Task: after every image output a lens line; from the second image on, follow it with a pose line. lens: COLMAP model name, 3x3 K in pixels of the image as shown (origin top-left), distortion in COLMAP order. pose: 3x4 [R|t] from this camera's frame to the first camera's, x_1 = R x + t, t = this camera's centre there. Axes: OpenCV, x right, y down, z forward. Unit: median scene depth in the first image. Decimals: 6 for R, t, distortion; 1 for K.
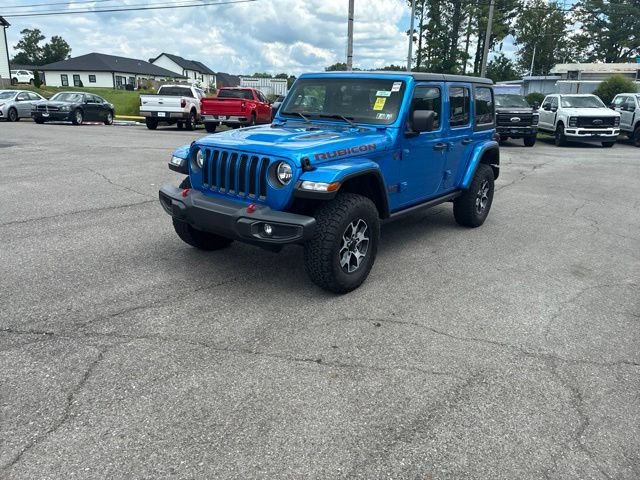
lens RADIAL K [[484.1, 0, 317.7], [0, 484.1, 232.2], [0, 0, 1]] dist [0.060203, -0.083983]
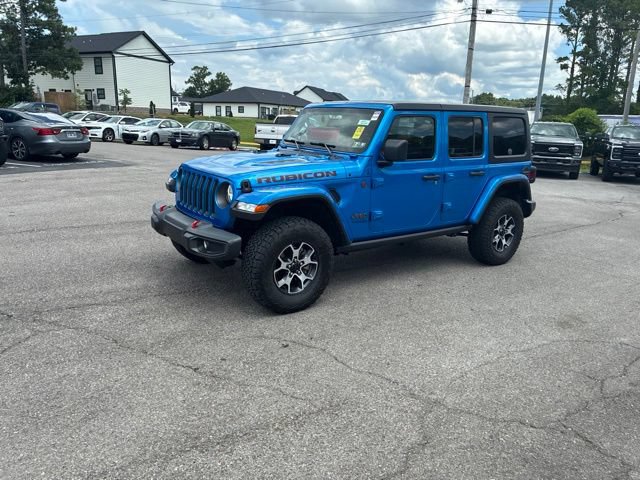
lens RADIAL K [[483.5, 0, 317.0], [0, 483.5, 233.1], [0, 0, 1]] dist [0.060890, -0.083584]
pose [[0.960807, 0.068704, -0.268570, 0.071830], [-0.083495, 0.995535, -0.044030, -0.000789], [0.264345, 0.064728, 0.962253, 0.004093]]
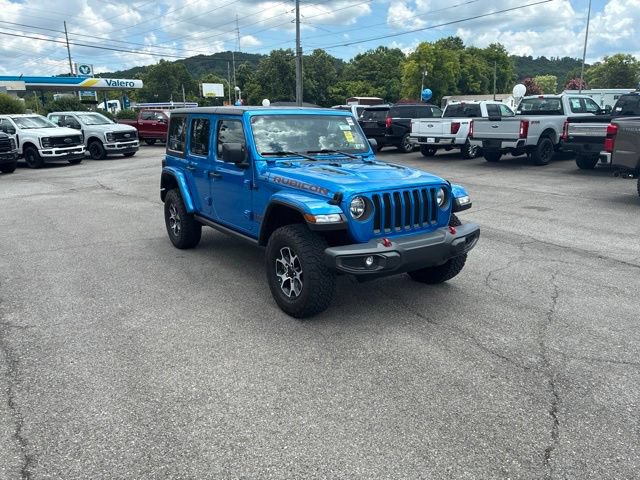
lens RADIAL K [[484.7, 0, 316.6], [0, 484.7, 239.7], [0, 0, 1]] dist [0.066812, -0.095460]
pose [[0.318452, -0.261960, 0.911024, -0.226628], [0.274696, 0.945323, 0.175801, -0.055670], [-0.907265, 0.194270, 0.373000, 0.147818]]
